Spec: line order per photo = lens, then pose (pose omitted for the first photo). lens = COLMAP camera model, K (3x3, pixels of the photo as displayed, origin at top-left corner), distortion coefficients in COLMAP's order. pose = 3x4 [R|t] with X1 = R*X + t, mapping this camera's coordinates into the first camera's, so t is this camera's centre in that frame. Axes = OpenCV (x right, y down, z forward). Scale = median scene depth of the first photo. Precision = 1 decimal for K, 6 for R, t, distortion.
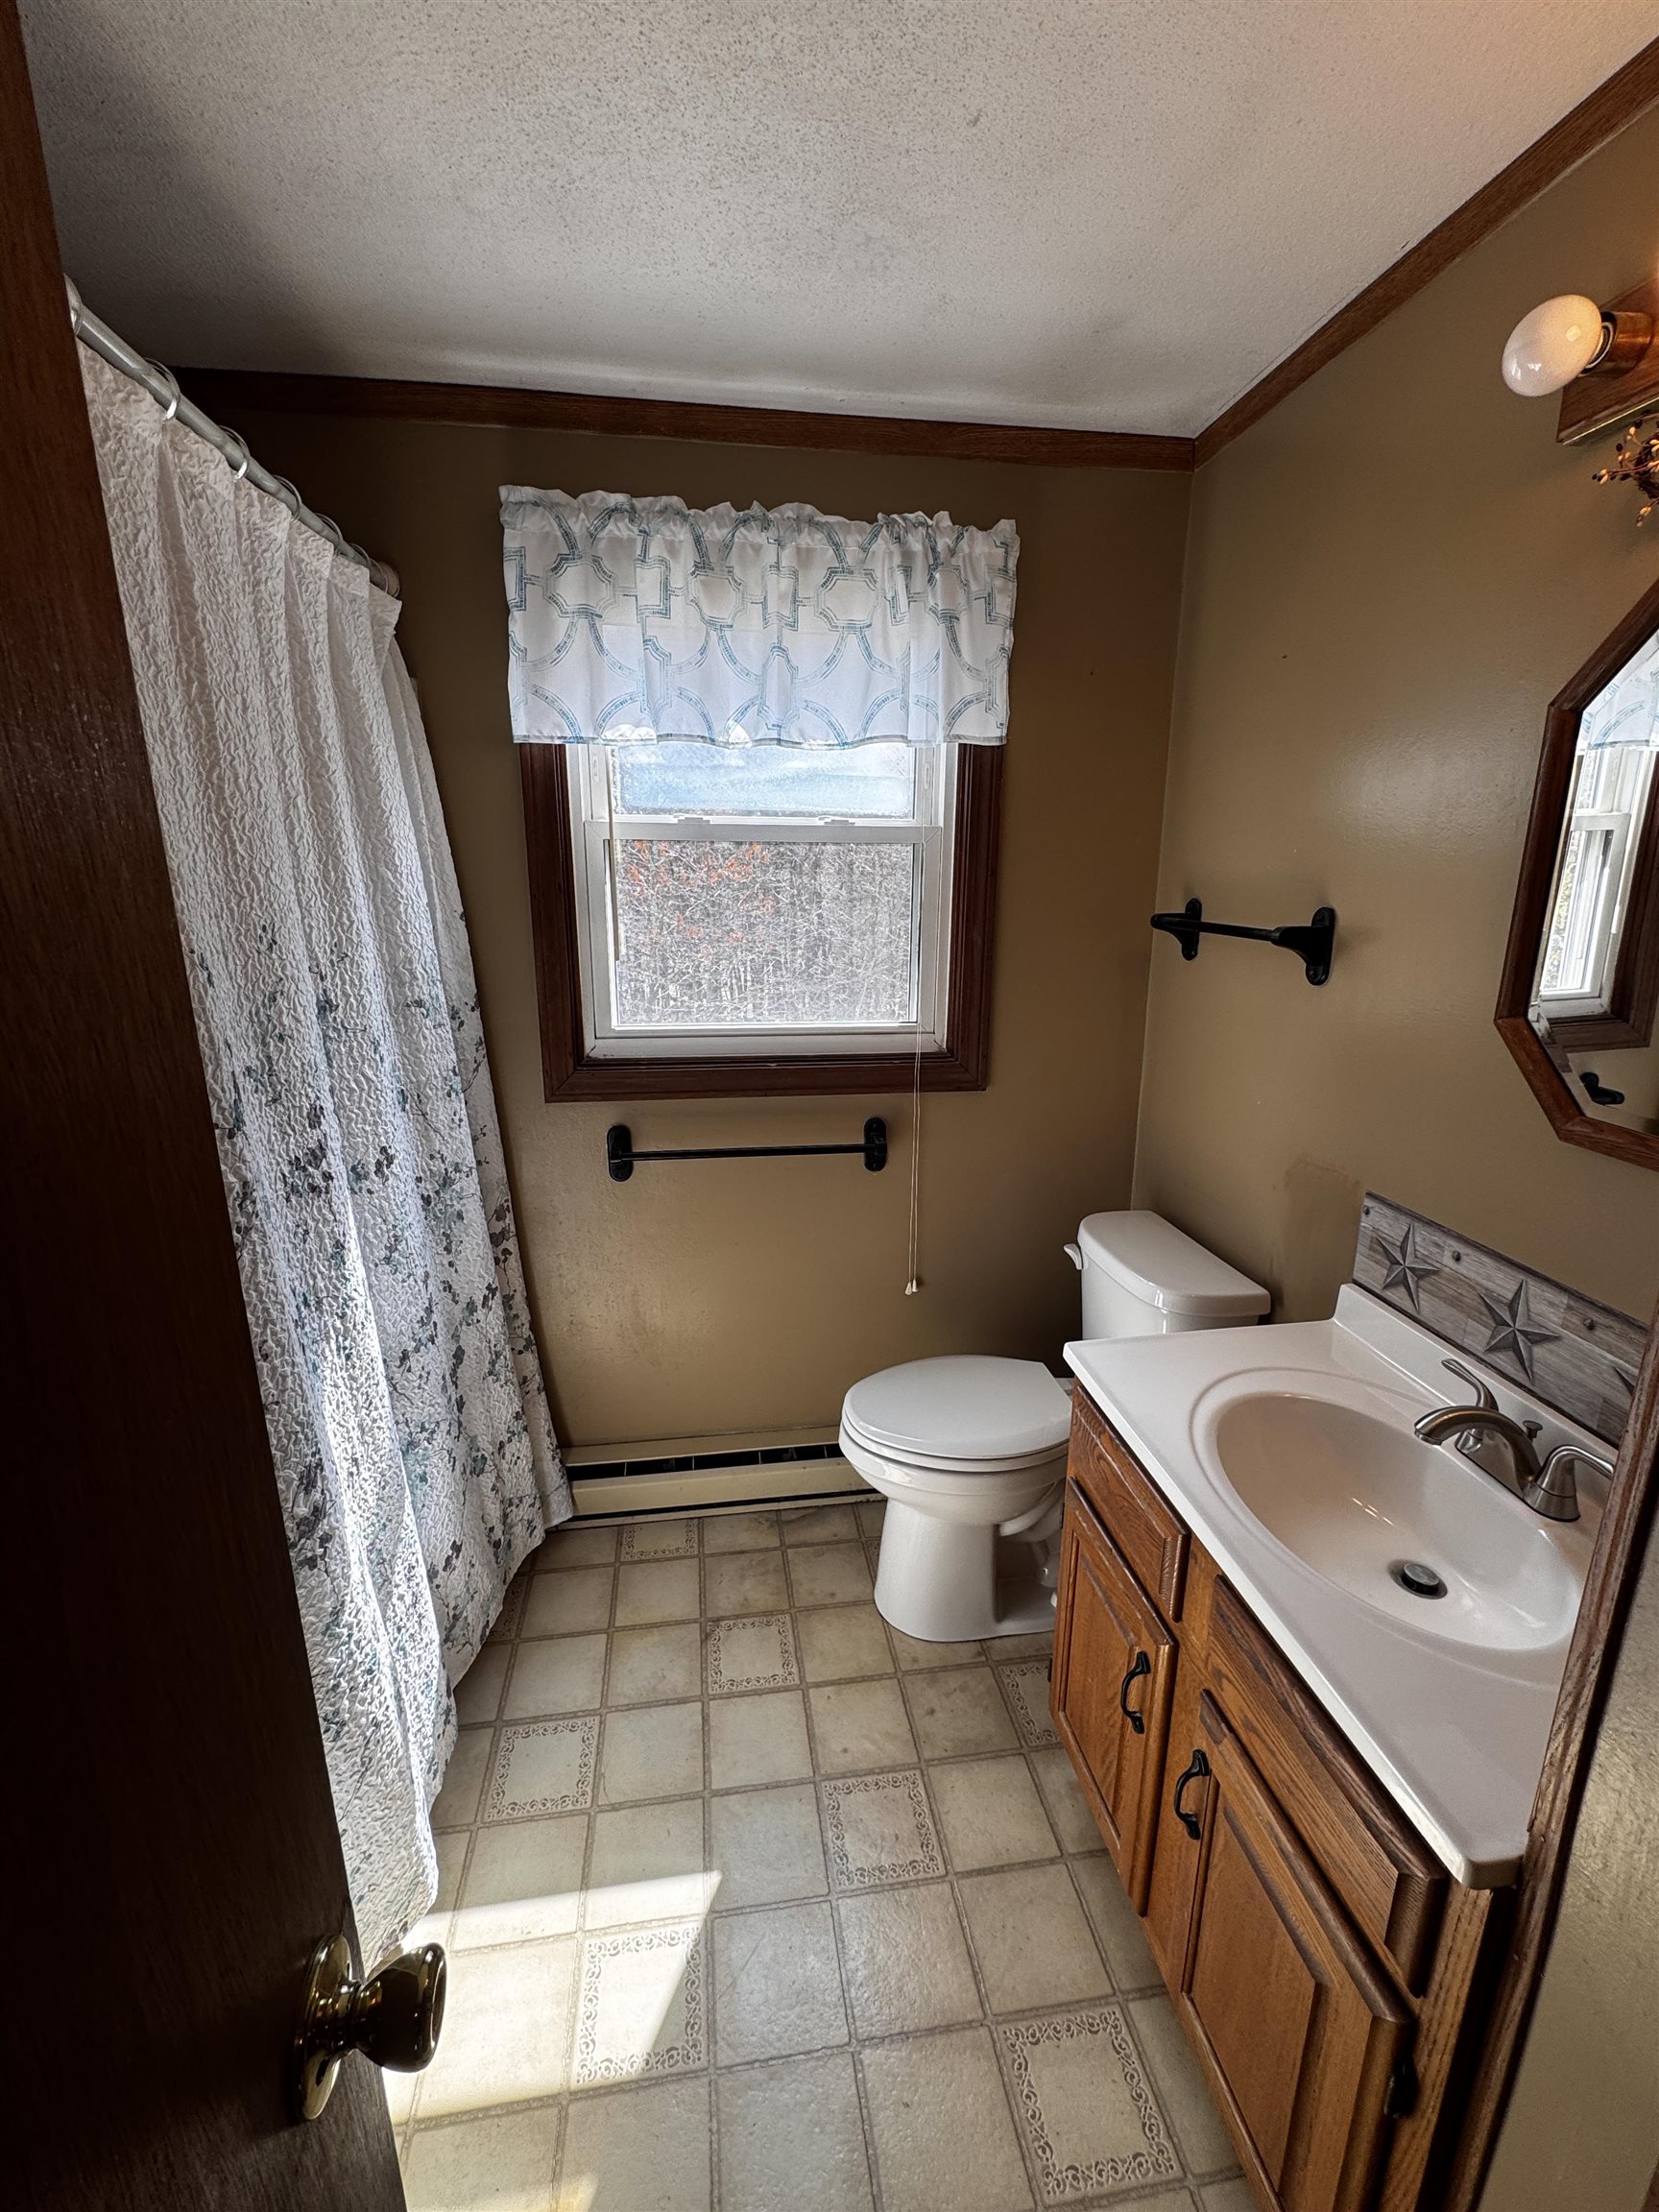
lens RADIAL K [[919.2, 0, 824.7], [0, 919.2, 1108.8], [0, 0, 1]] dist [-0.002319, 0.000411]
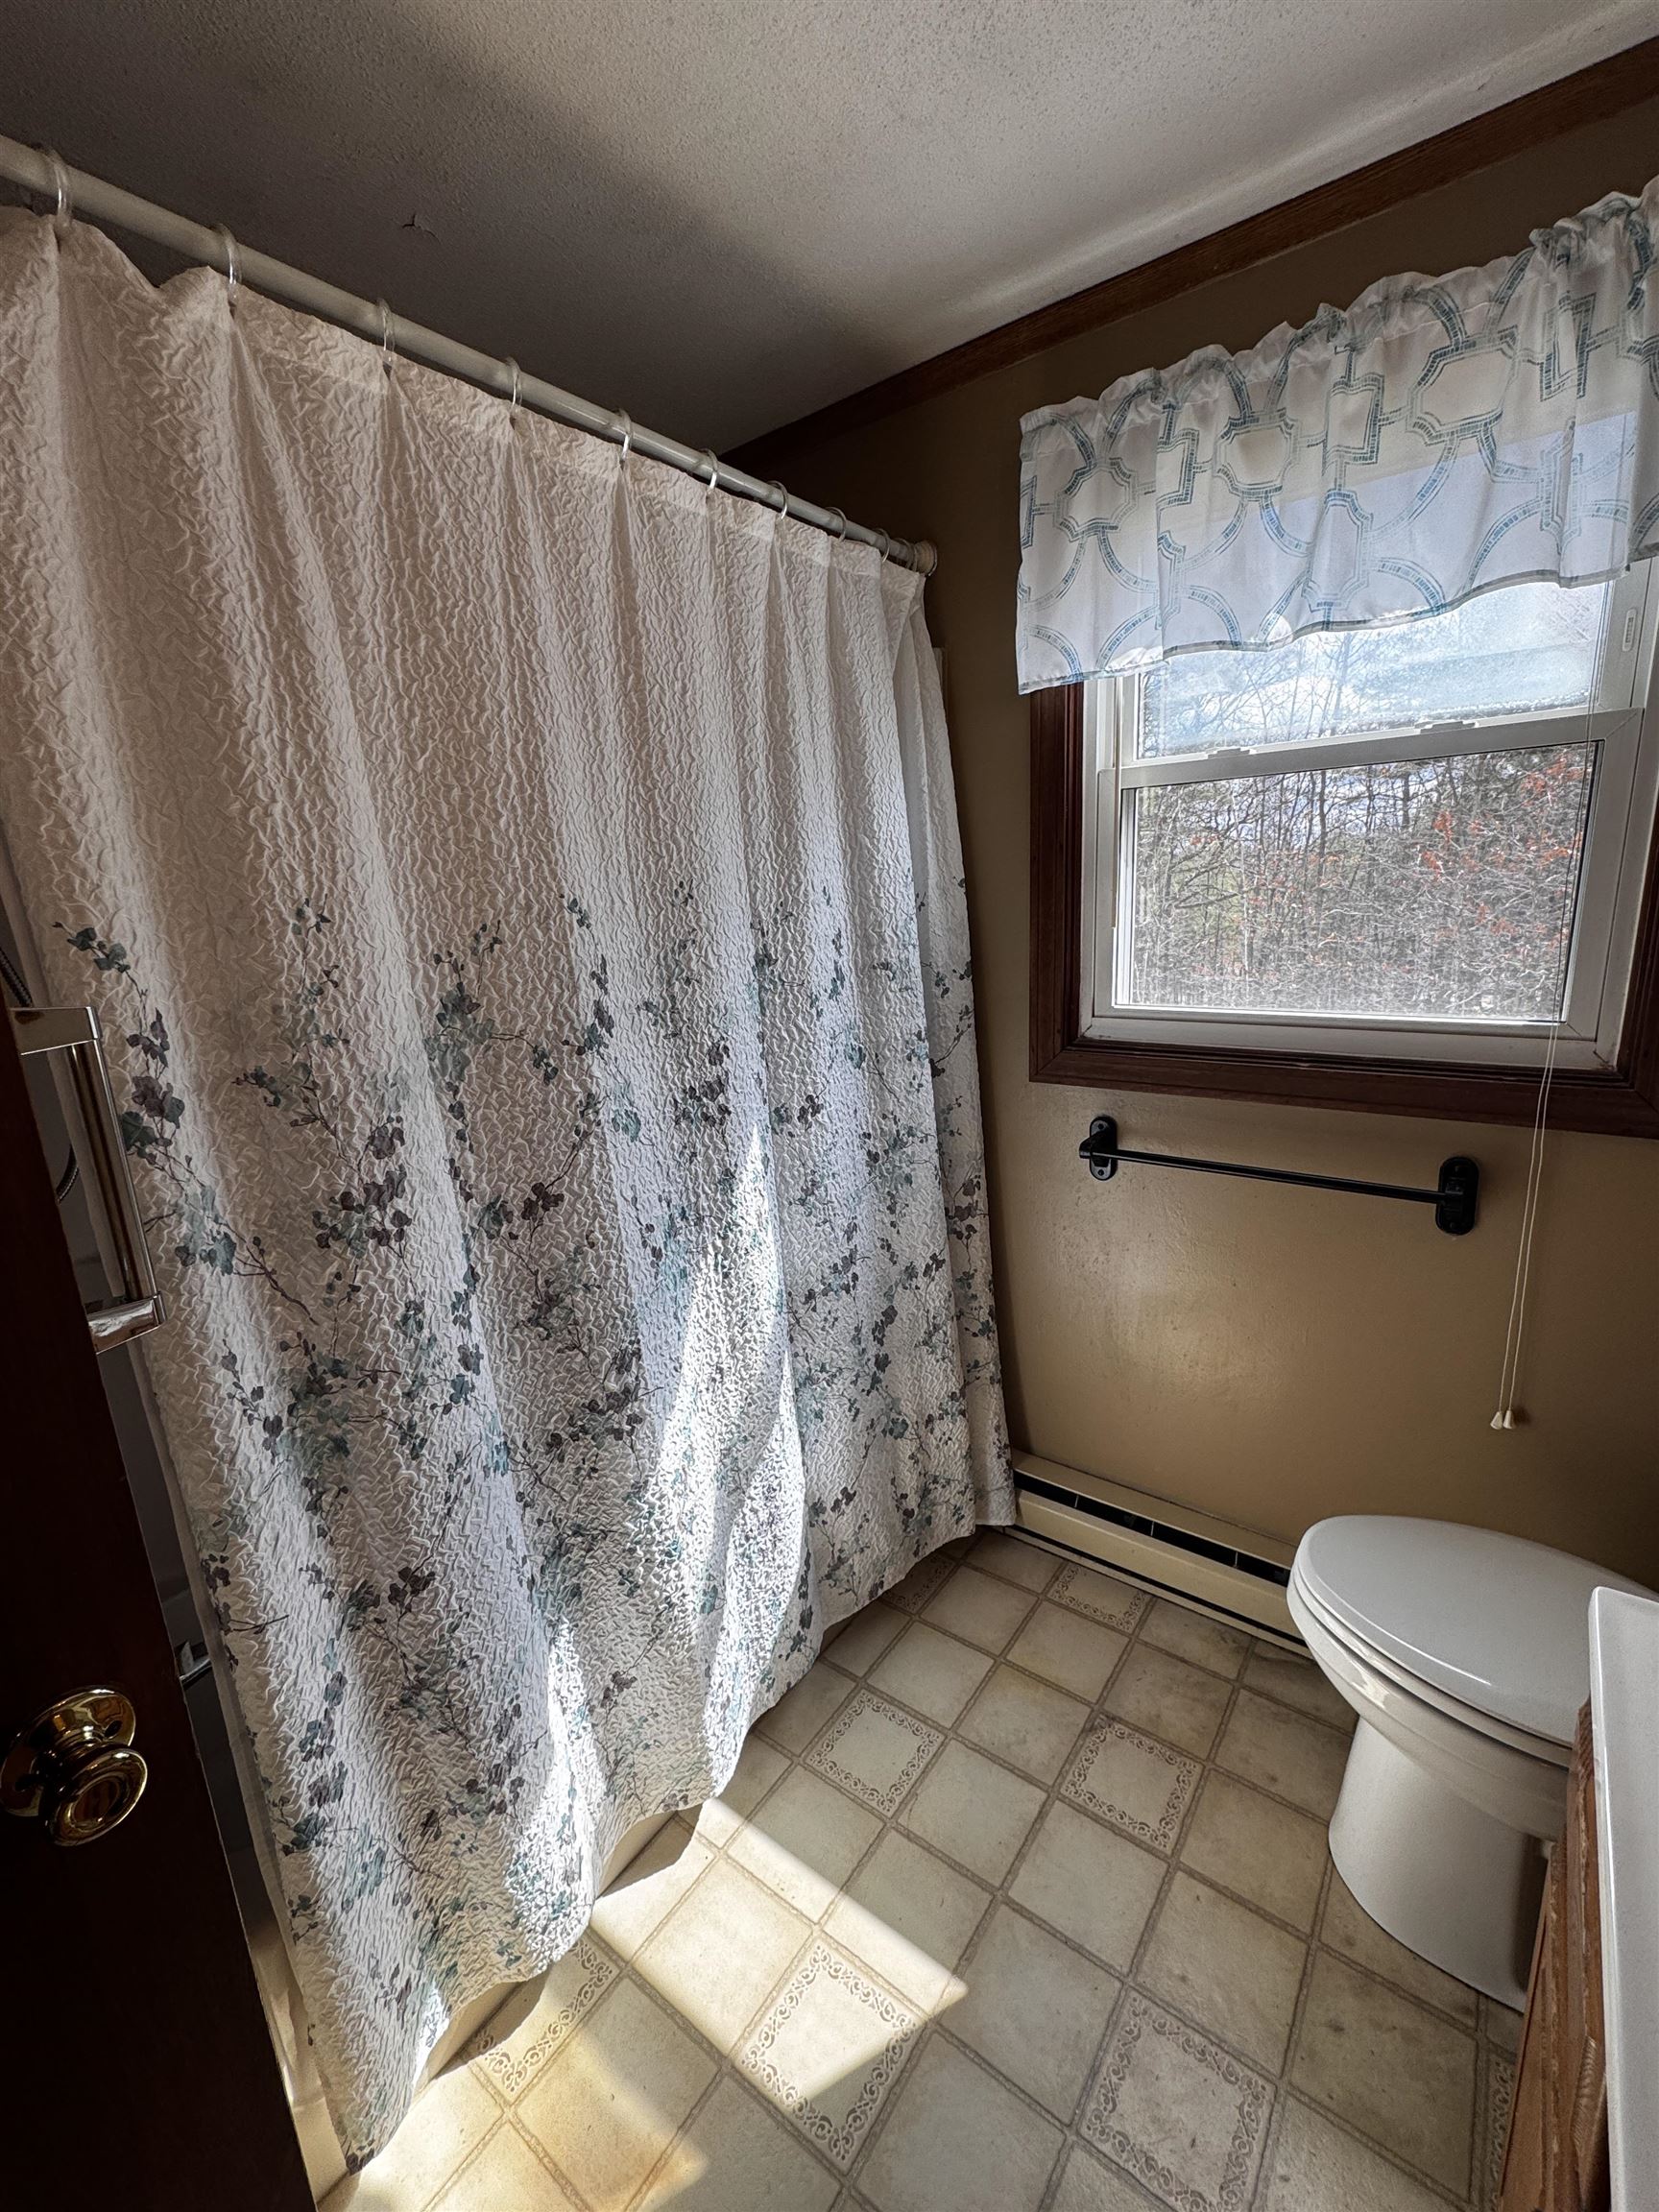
lens RADIAL K [[919.2, 0, 824.1], [0, 919.2, 1106.4], [0, 0, 1]] dist [-0.002319, 0.000411]
pose [[0.701414, 0.125653, -0.701591, 0.253008], [-0.128167, 0.990528, 0.049265, -0.000636], [0.701136, 0.055365, 0.710875, 0.229485]]
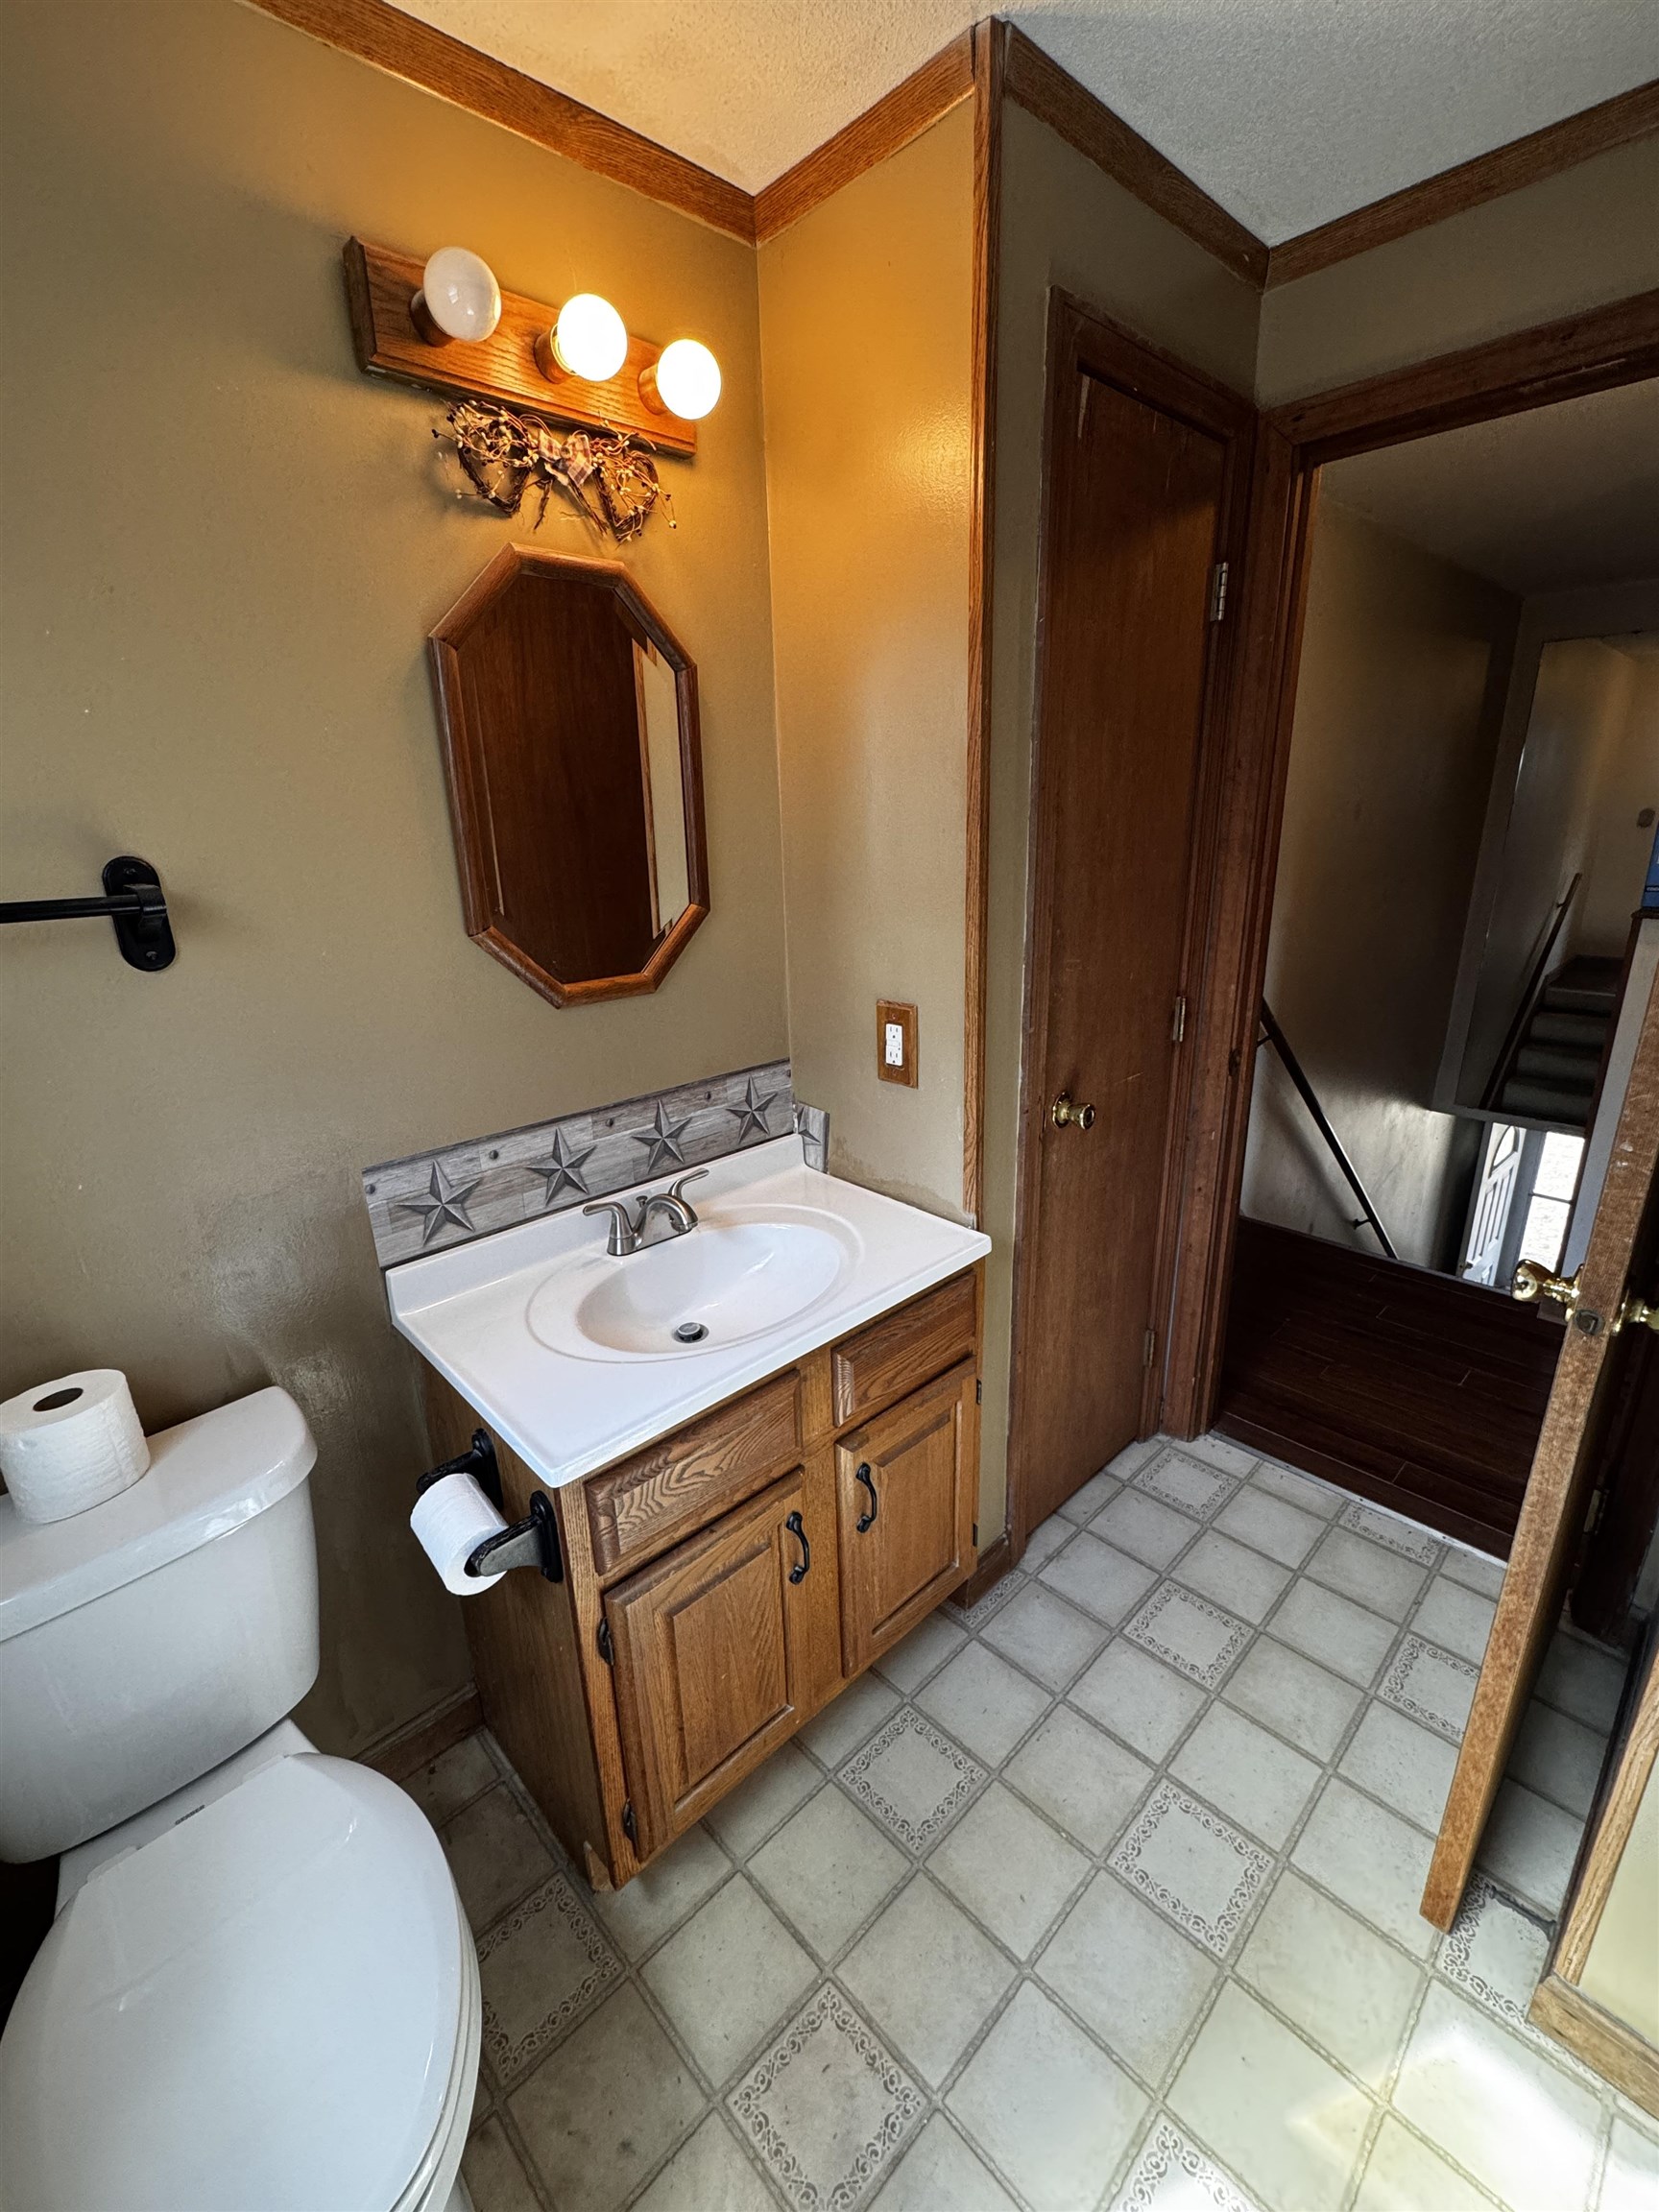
lens RADIAL K [[919.2, 0, 832.4], [0, 919.2, 1097.7], [0, 0, 1]] dist [-0.002319, 0.000411]
pose [[-0.581934, -0.225927, 0.781224, -0.310247], [0.236026, 0.872366, 0.428100, -0.216884], [-0.778232, 0.433515, -0.454335, 0.910460]]
